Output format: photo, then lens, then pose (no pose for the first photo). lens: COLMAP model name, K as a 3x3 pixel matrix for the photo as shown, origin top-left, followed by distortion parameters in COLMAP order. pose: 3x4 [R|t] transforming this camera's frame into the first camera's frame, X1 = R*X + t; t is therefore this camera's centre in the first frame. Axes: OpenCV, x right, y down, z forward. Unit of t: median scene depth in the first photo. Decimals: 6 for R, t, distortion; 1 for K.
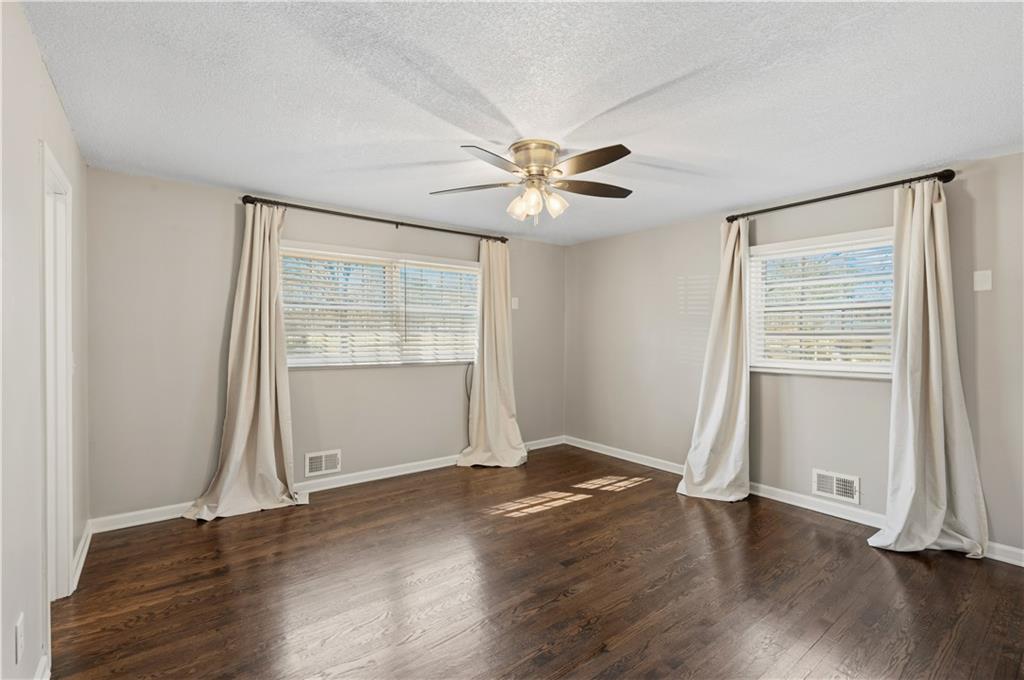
lens RADIAL K [[467.9, 0, 509.9], [0, 467.9, 341.2], [0, 0, 1]] dist [-0.012870, 0.001151]
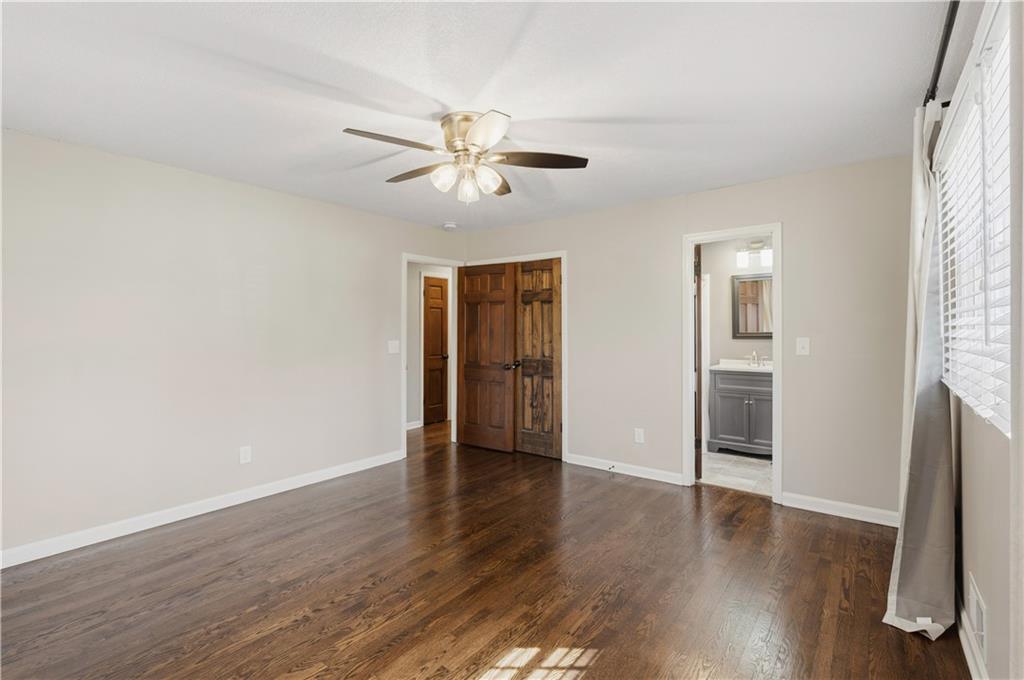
lens RADIAL K [[467.9, 0, 514.7], [0, 467.9, 333.8], [0, 0, 1]] dist [-0.012870, 0.001151]
pose [[-0.968923, -0.000820, -0.247360, 0.176054], [-0.003027, 0.999959, 0.008542, 0.001141], [0.247342, 0.009025, -0.968886, 1.796360]]
